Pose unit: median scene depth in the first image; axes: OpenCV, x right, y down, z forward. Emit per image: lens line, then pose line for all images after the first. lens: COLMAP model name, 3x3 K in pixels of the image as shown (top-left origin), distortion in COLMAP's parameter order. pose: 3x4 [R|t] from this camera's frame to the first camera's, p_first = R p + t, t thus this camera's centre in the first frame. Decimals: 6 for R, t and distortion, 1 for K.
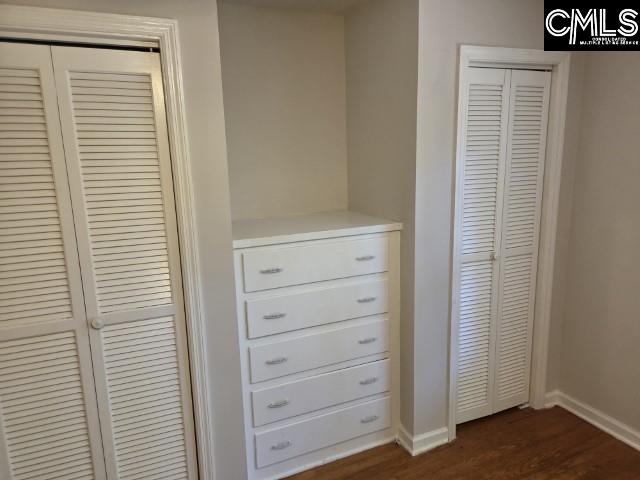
lens RADIAL K [[435.5, 0, 317.7], [0, 435.5, 241.6], [0, 0, 1]] dist [0.039864, -0.010171]
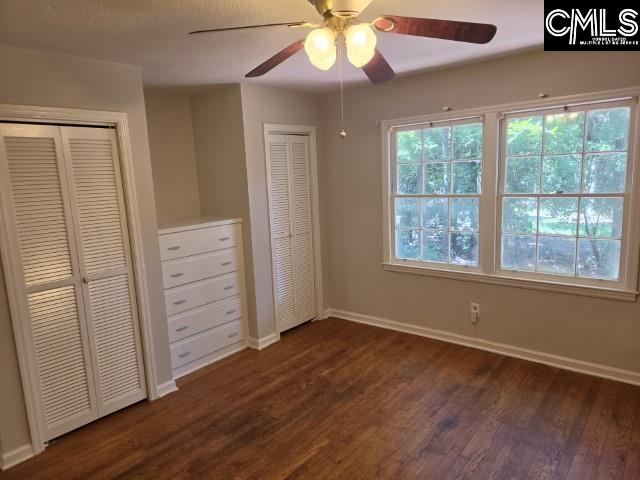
lens RADIAL K [[435.5, 0, 322.7], [0, 435.5, 239.4], [0, 0, 1]] dist [0.039864, -0.010171]
pose [[0.885057, -0.080006, 0.458556, -0.332147], [0.102473, 0.994439, -0.024279, 0.119011], [-0.454064, 0.068478, 0.888334, -0.711193]]
